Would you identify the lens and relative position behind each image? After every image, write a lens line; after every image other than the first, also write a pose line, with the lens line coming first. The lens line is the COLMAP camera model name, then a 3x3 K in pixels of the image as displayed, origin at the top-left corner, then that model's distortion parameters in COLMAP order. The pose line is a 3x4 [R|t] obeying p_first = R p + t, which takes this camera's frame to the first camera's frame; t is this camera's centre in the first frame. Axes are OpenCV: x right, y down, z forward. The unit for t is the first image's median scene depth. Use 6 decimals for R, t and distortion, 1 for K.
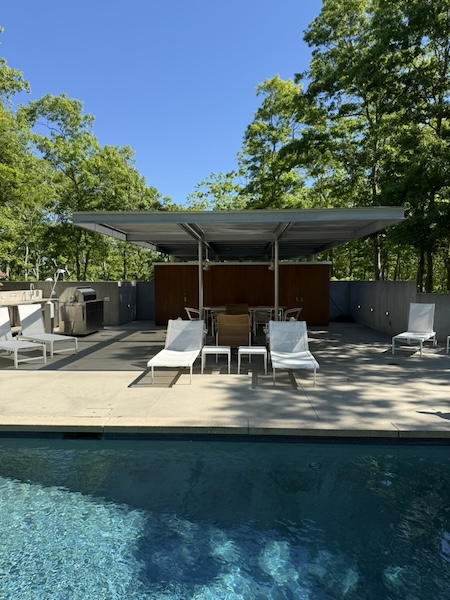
lens RADIAL K [[424.9, 0, 225.0], [0, 424.9, 300.0], [0, 0, 1]] dist [0.086926, -0.128310]
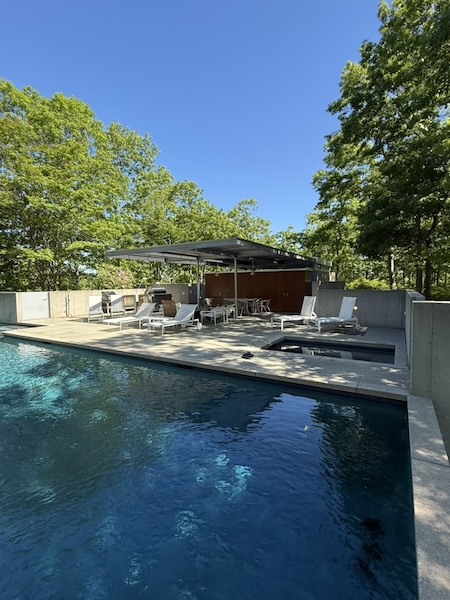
lens RADIAL K [[294.6, 0, 226.0], [0, 294.6, 299.8], [0, 0, 1]] dist [0.002557, 0.000077]
pose [[0.881767, 0.015705, -0.471424, 0.533327], [-0.010100, 0.999845, 0.014417, 0.005974], [0.471577, -0.007951, 0.881789, -0.022199]]
